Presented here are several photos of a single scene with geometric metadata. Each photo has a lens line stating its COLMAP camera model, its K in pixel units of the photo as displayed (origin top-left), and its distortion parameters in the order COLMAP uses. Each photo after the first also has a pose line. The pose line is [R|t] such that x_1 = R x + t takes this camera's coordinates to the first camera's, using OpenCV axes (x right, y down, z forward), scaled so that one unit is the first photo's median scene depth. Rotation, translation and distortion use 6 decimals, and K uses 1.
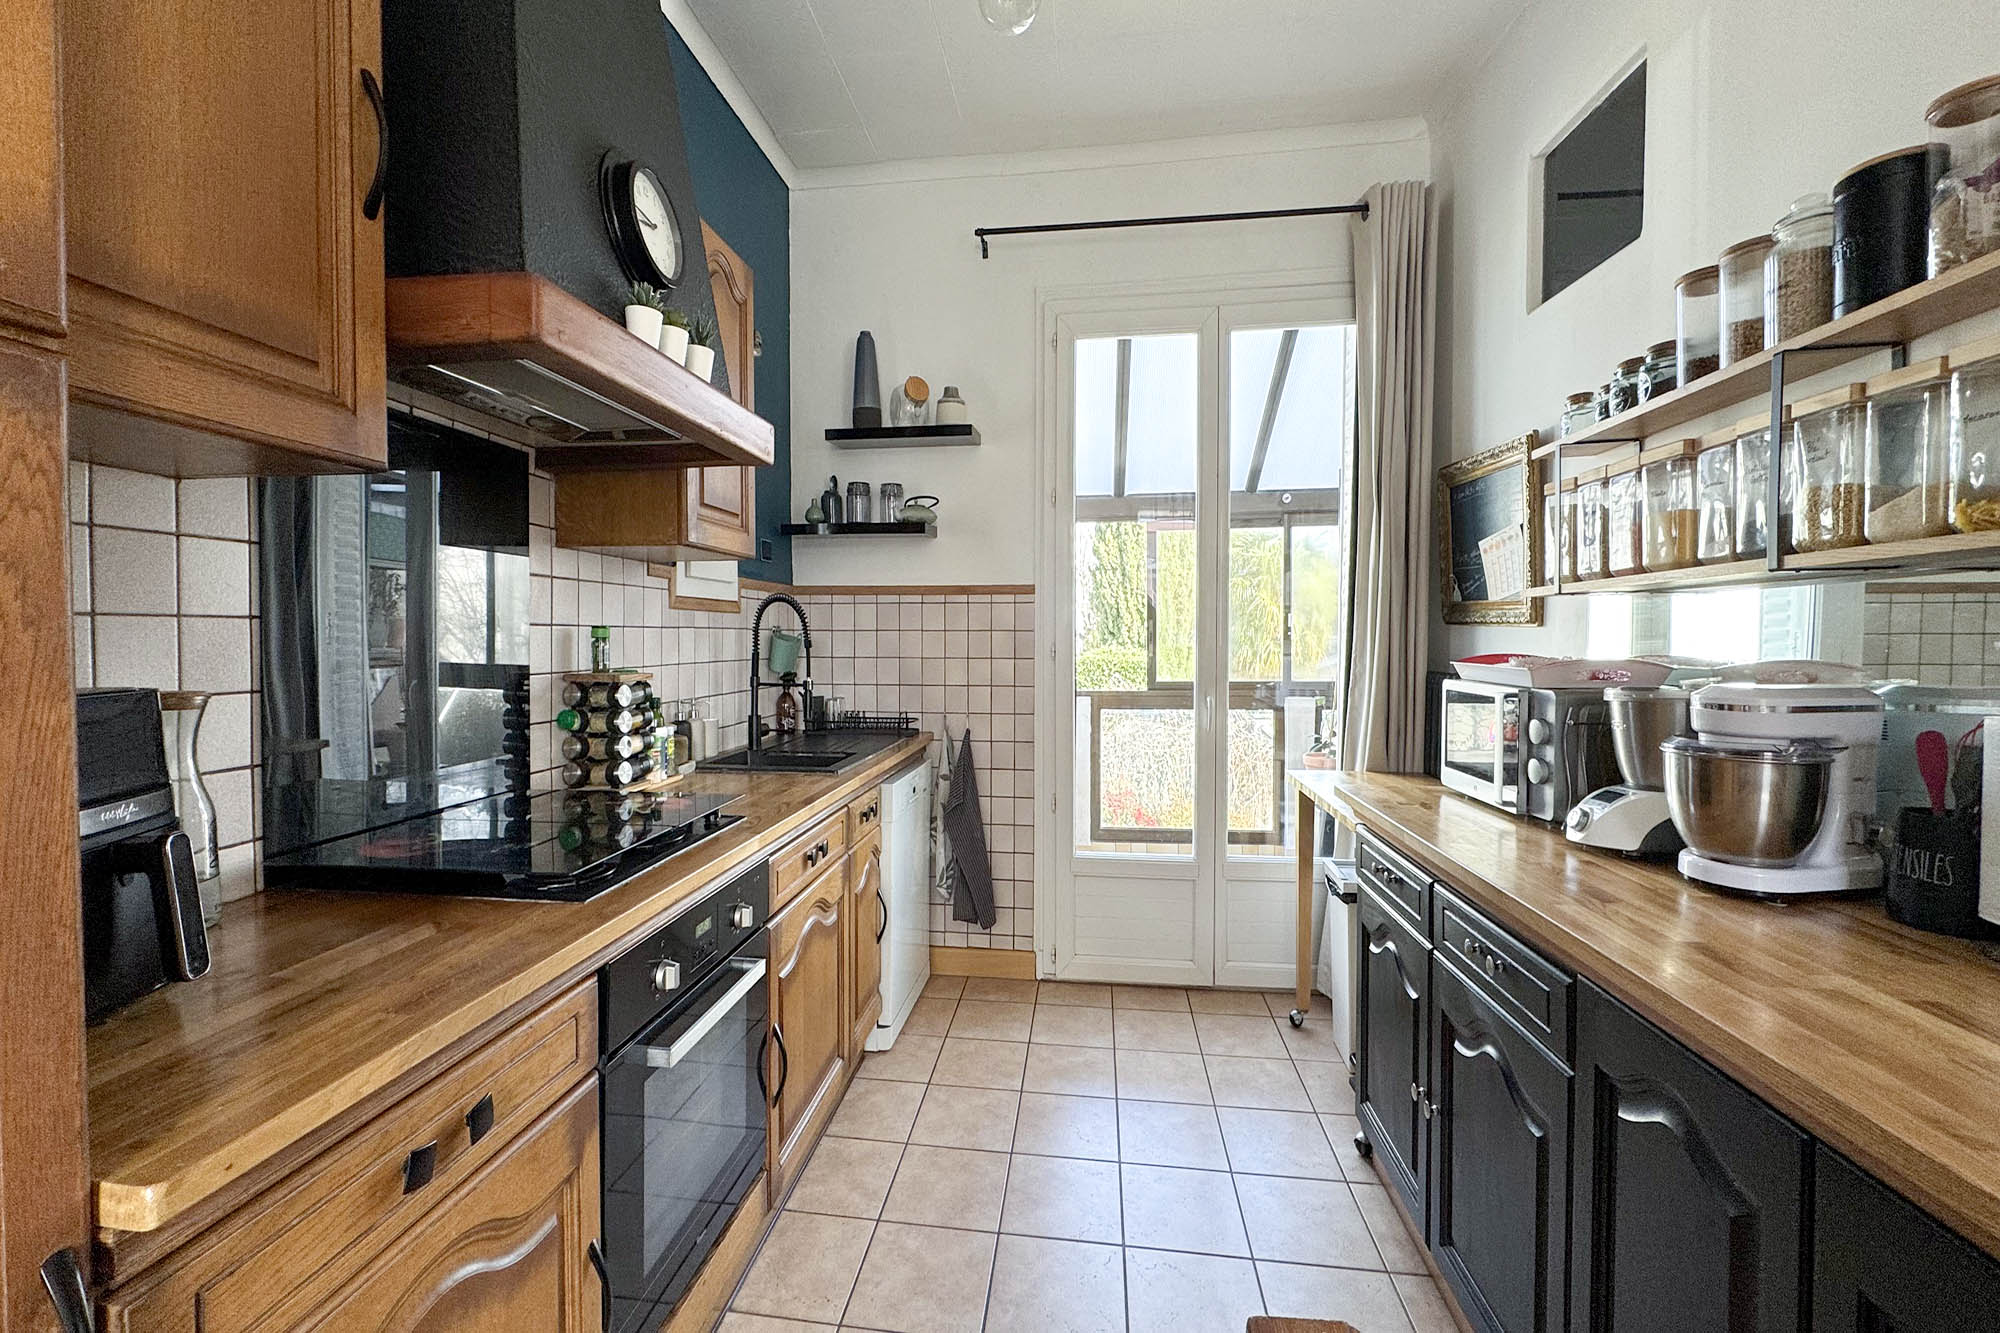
lens RADIAL K [[799.5, 0, 995.6], [0, 799.5, 646.2], [0, 0, 1]] dist [-0.001453, -0.000222]
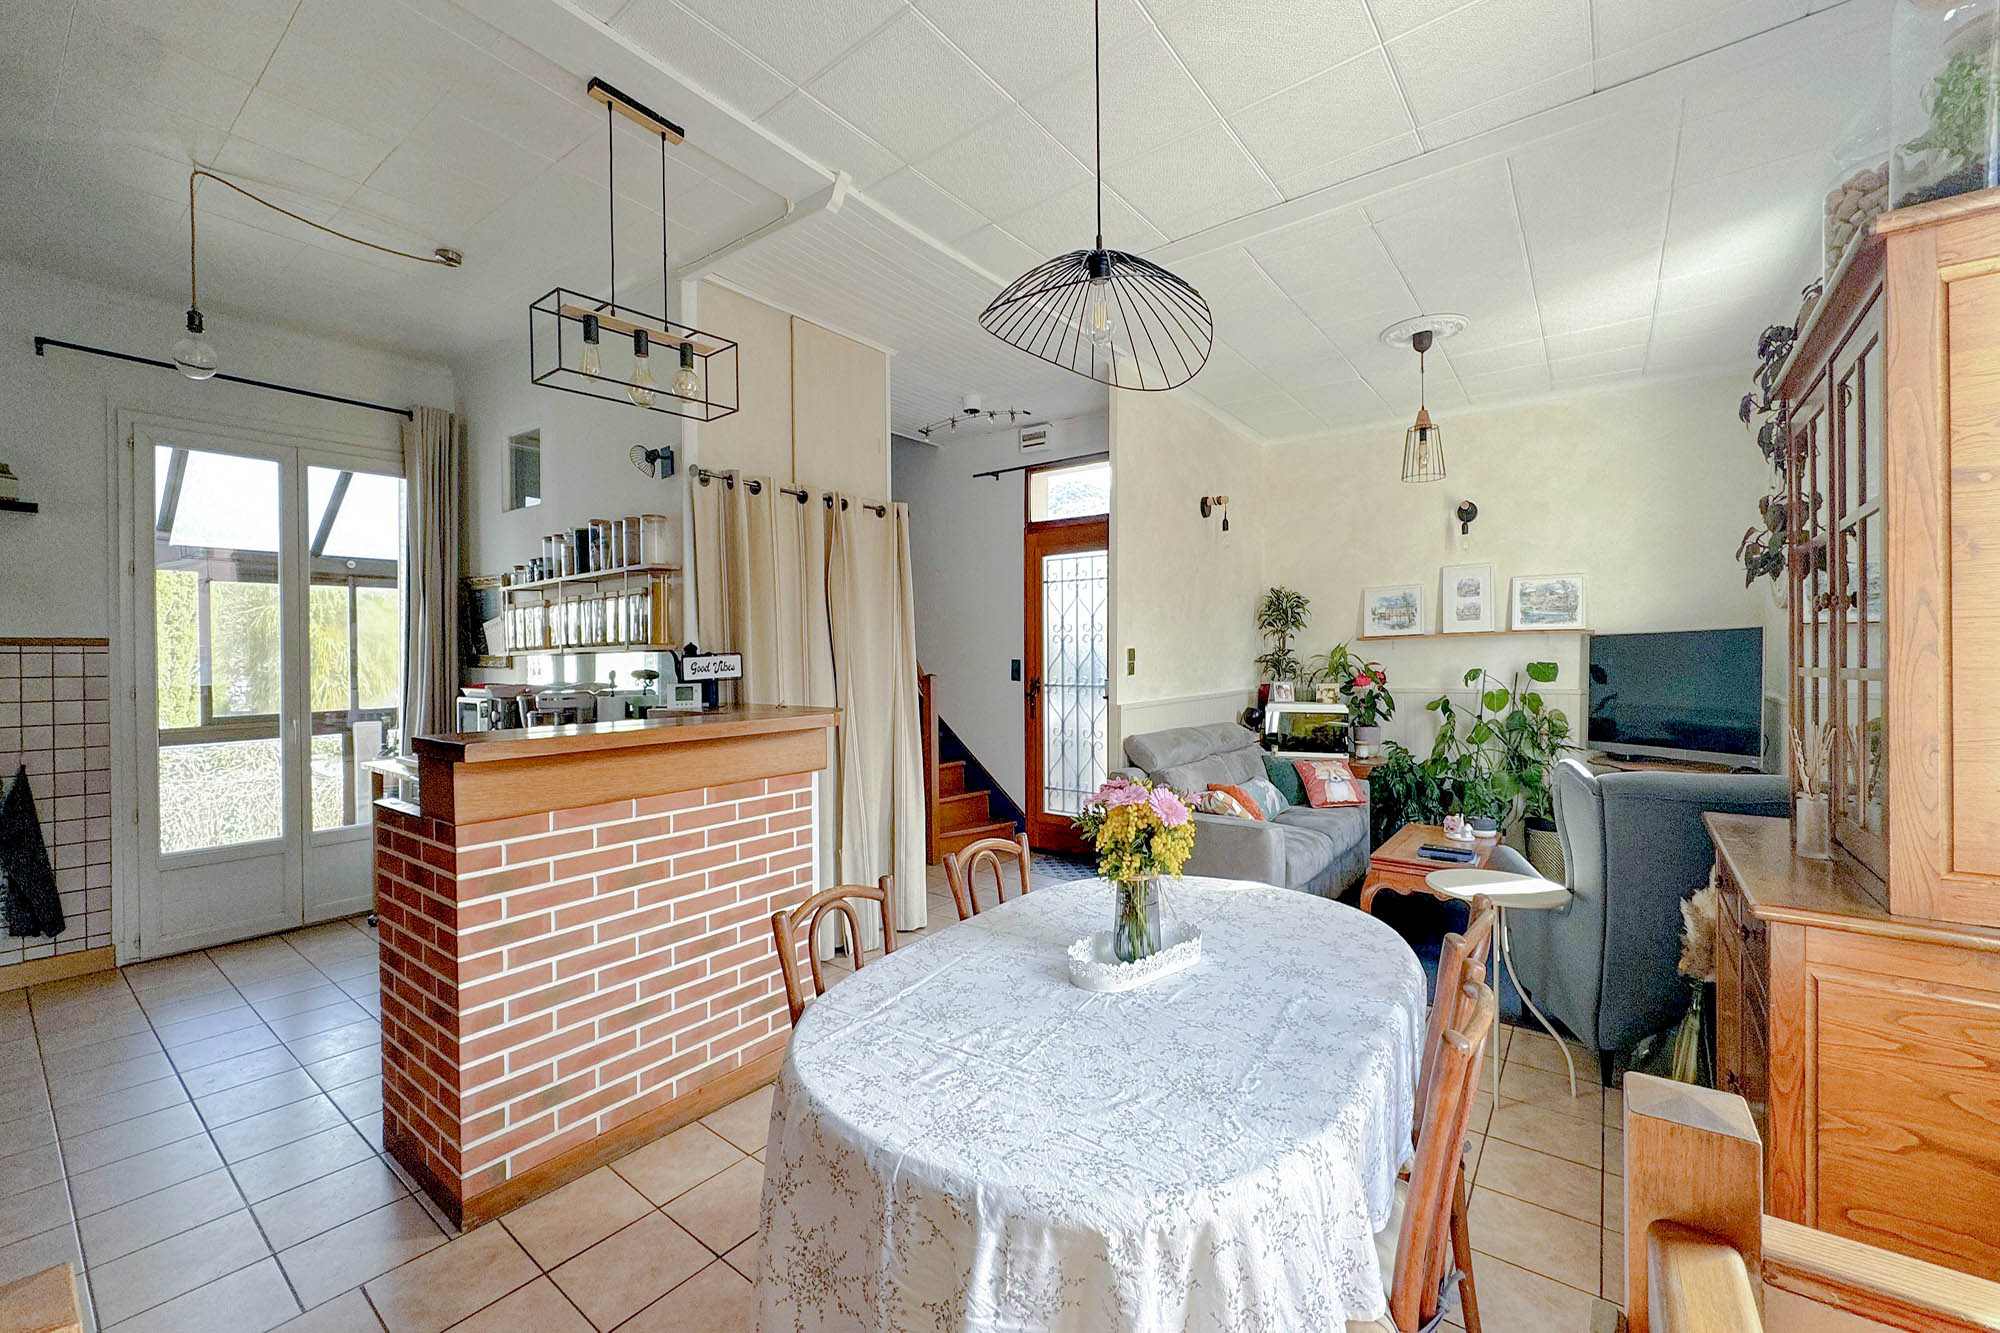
lens RADIAL K [[800.4, 0, 1000.0], [0, 800.4, 666.5], [0, 0, 1]] dist [-0.000746, 0.000286]
pose [[0.503356, -0.015068, 0.863948, -0.312129], [0.024127, 0.999703, 0.003378, -0.006050], [-0.863742, 0.019144, 0.503570, -0.758579]]
